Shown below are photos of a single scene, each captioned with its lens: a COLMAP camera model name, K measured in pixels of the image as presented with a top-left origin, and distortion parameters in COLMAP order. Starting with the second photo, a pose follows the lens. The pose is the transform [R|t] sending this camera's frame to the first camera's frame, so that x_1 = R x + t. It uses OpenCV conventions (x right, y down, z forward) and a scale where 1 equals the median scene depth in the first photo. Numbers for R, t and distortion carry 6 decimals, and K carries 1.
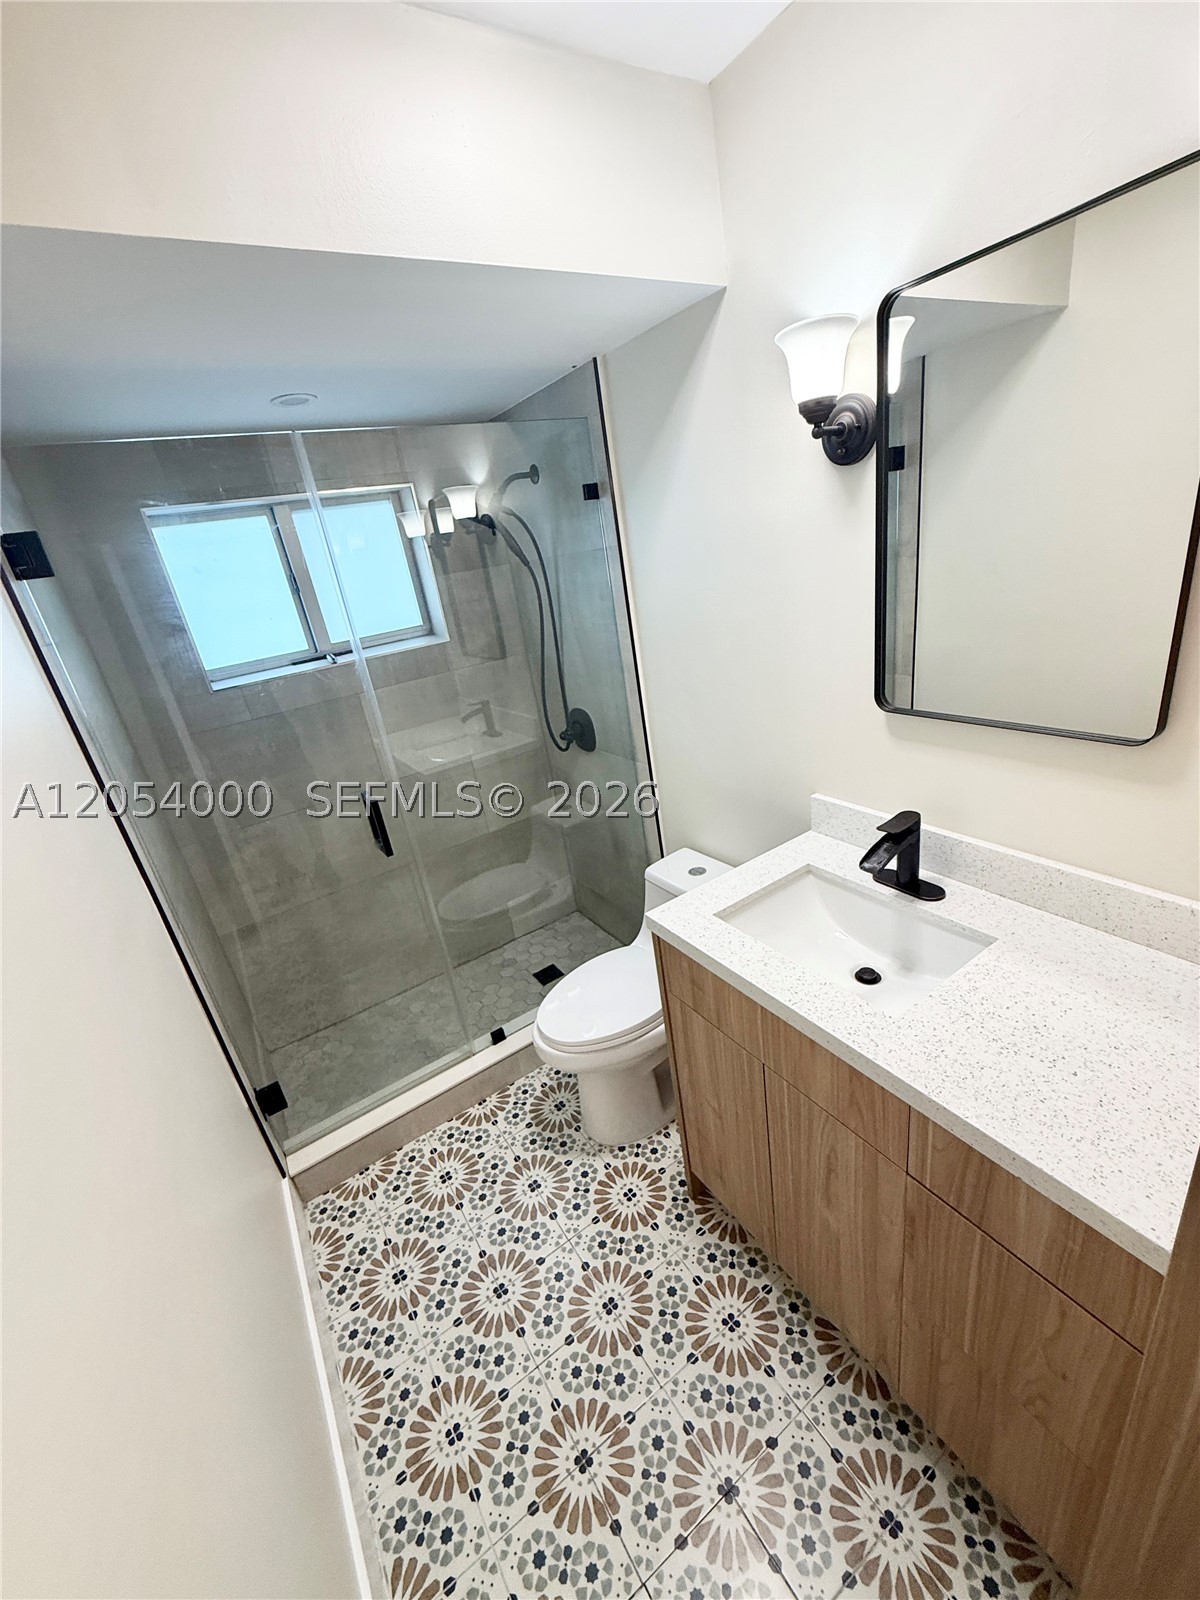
lens RADIAL K [[637.2, 0, 592.5], [0, 637.2, 793.2], [0, 0, 1]] dist [0.005083, 0.000552]
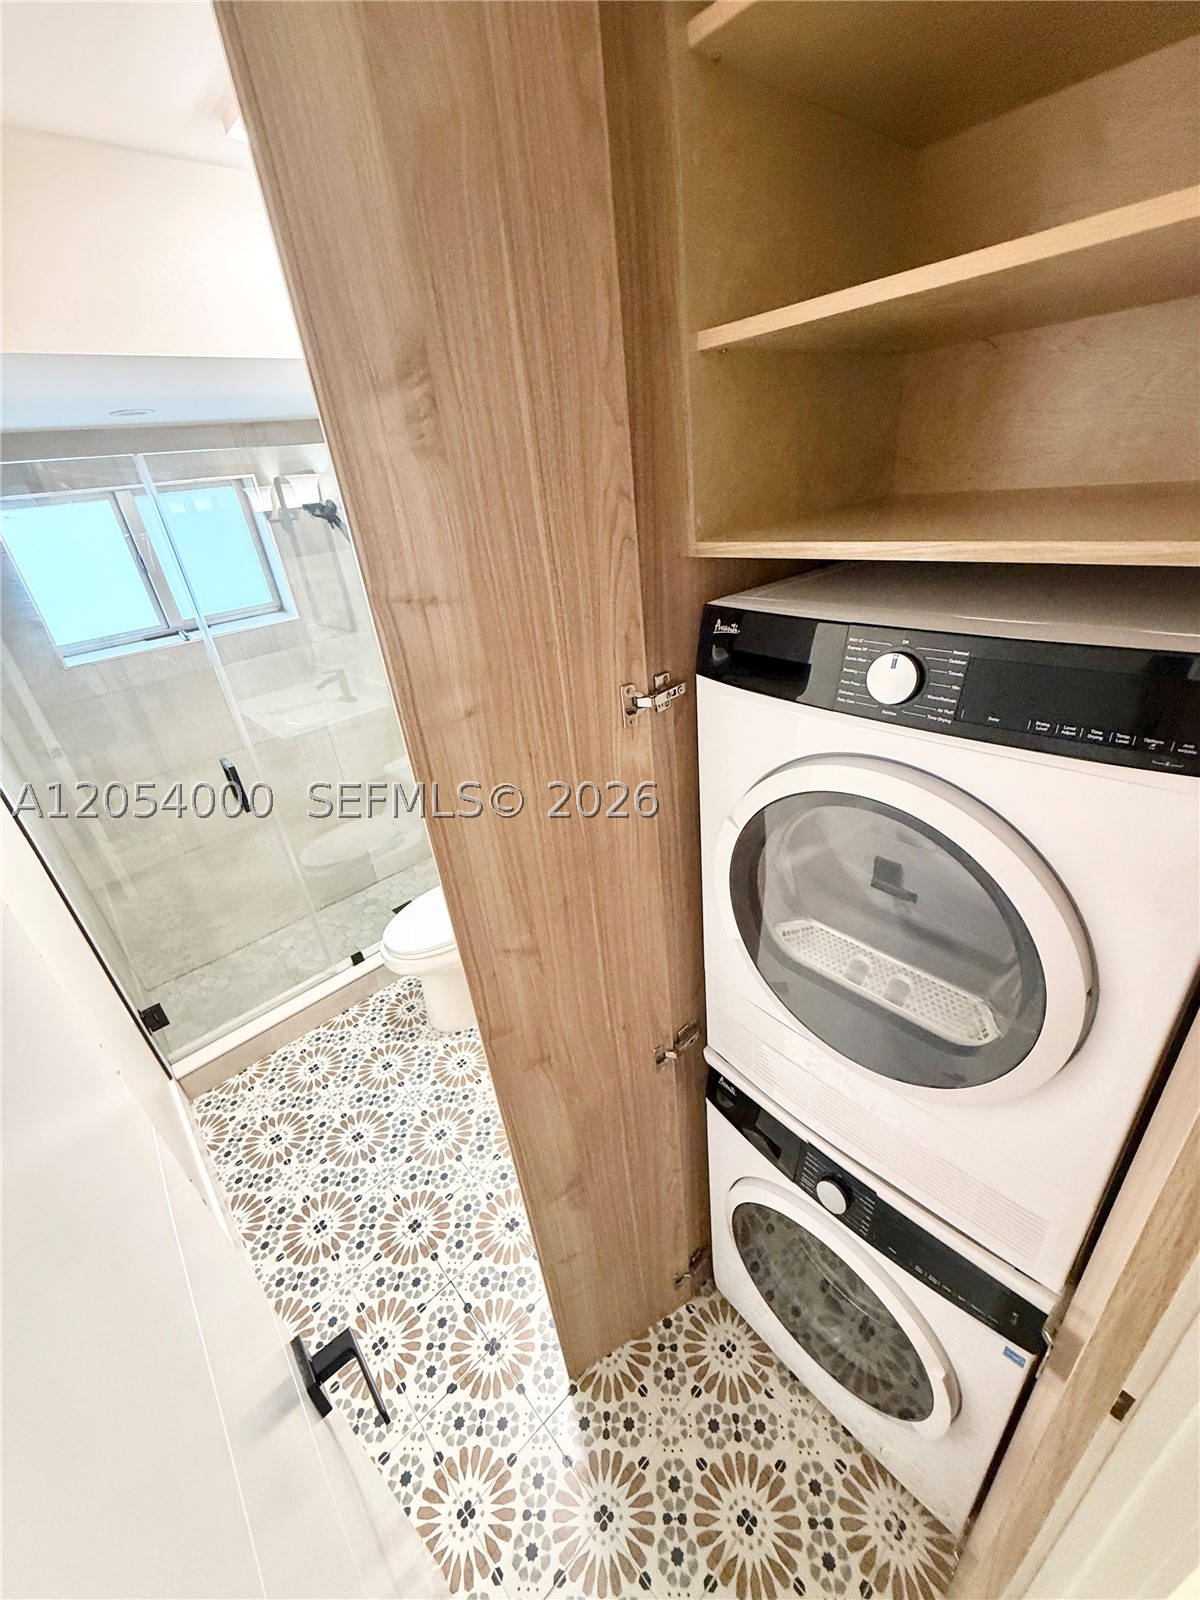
lens RADIAL K [[637.2, 0, 593.1], [0, 637.2, 794.4], [0, 0, 1]] dist [0.005083, 0.000552]
pose [[0.985538, -0.028056, 0.167114, 0.096135], [0.014219, 0.996413, 0.083425, -0.020751], [-0.168855, -0.079842, 0.982402, -0.228107]]
